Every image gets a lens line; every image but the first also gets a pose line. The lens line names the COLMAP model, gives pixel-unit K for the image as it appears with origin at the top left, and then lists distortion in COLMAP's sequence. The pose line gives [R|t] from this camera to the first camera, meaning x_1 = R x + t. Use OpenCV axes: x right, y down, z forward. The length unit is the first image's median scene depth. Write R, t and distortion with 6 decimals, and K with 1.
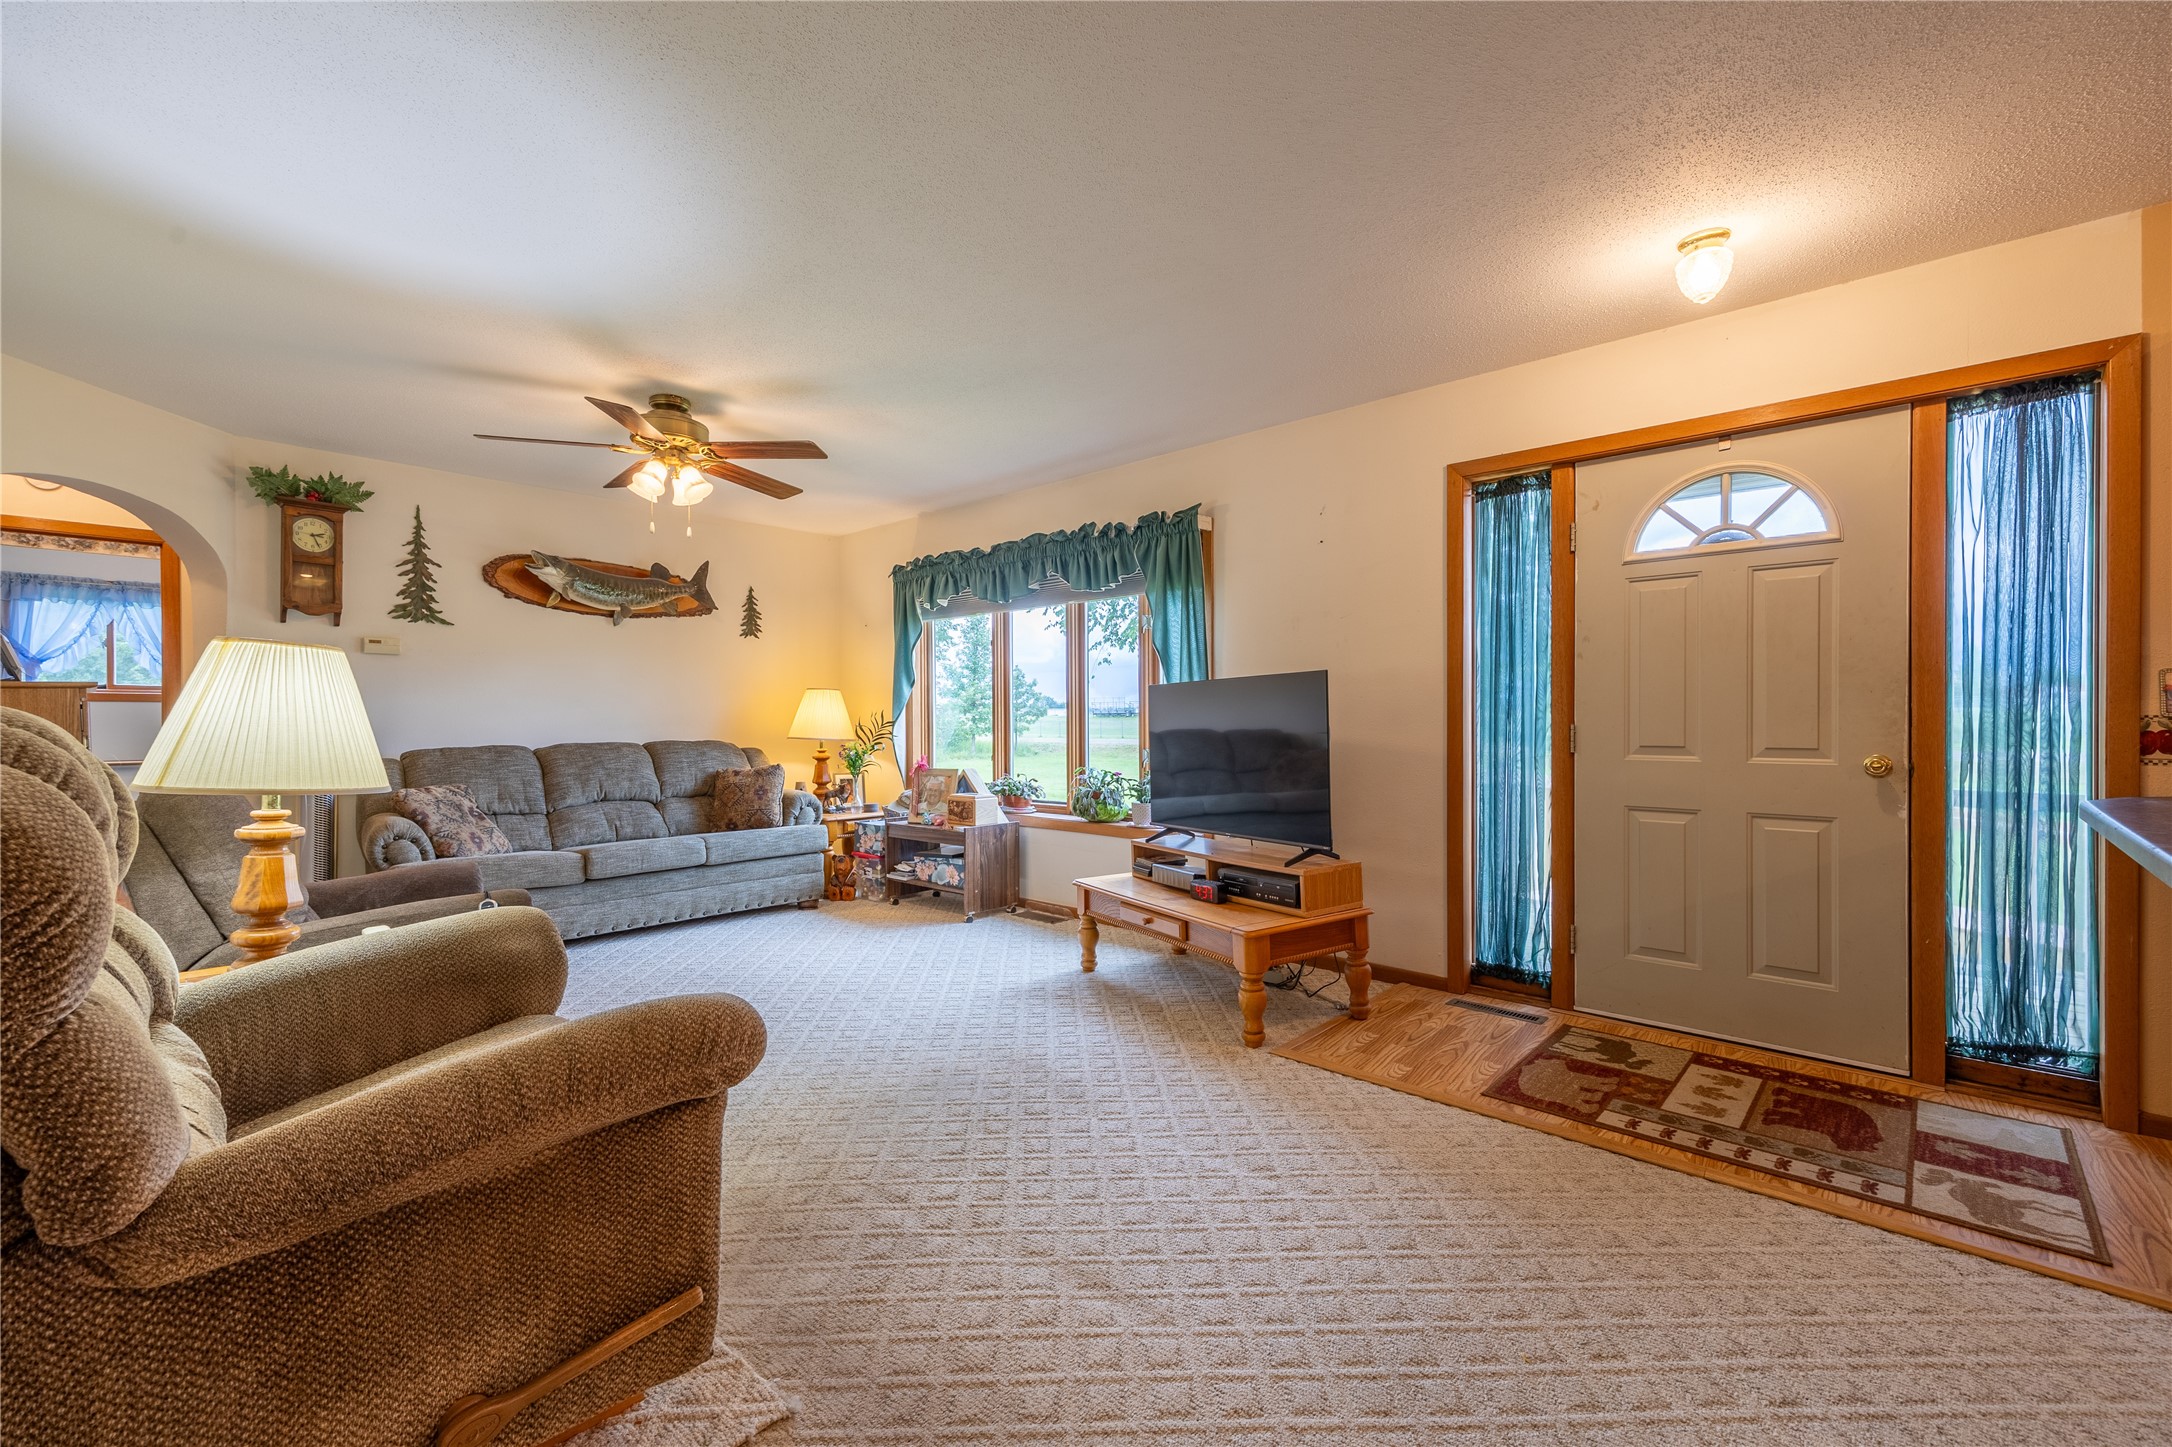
lens RADIAL K [[908.2, 0, 1096.6], [0, 908.2, 726.0], [0, 0, 1]] dist [0.008334, -0.000169]
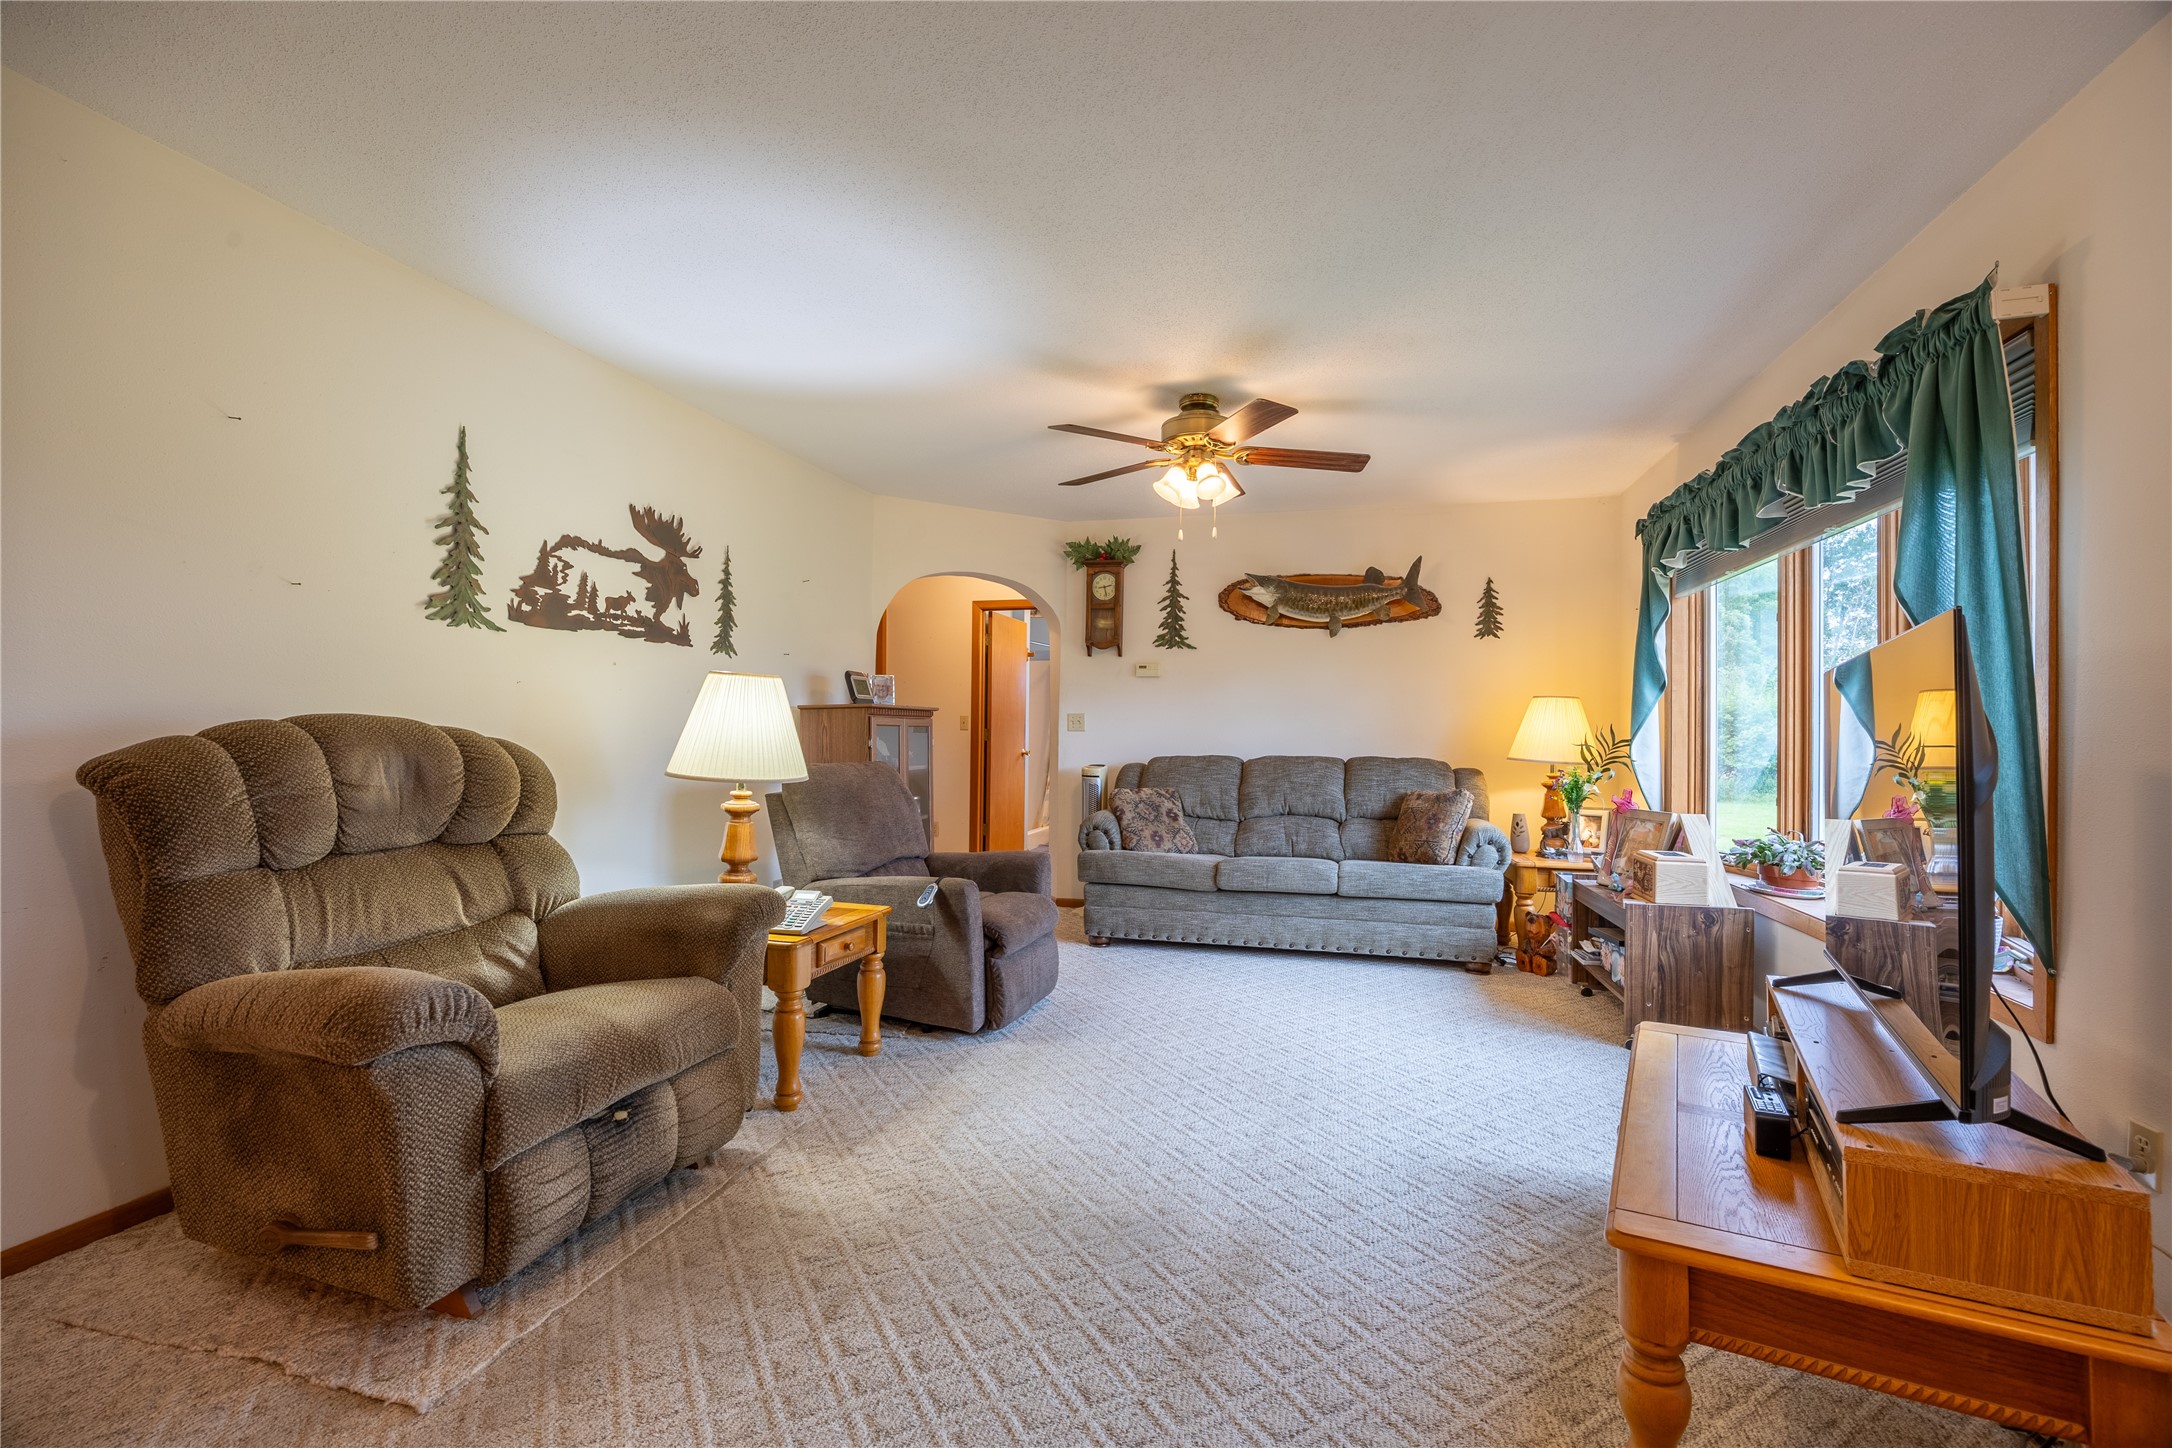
lens RADIAL K [[932.3, 0, 1091.9], [0, 932.3, 724.3], [0, 0, 1]] dist [-0.021388, 0.003161]
pose [[0.459412, 0.001158, -0.888223, 0.293664], [-0.017771, 0.999811, -0.007888, -0.004909], [0.888046, 0.019408, 0.459346, 0.379540]]
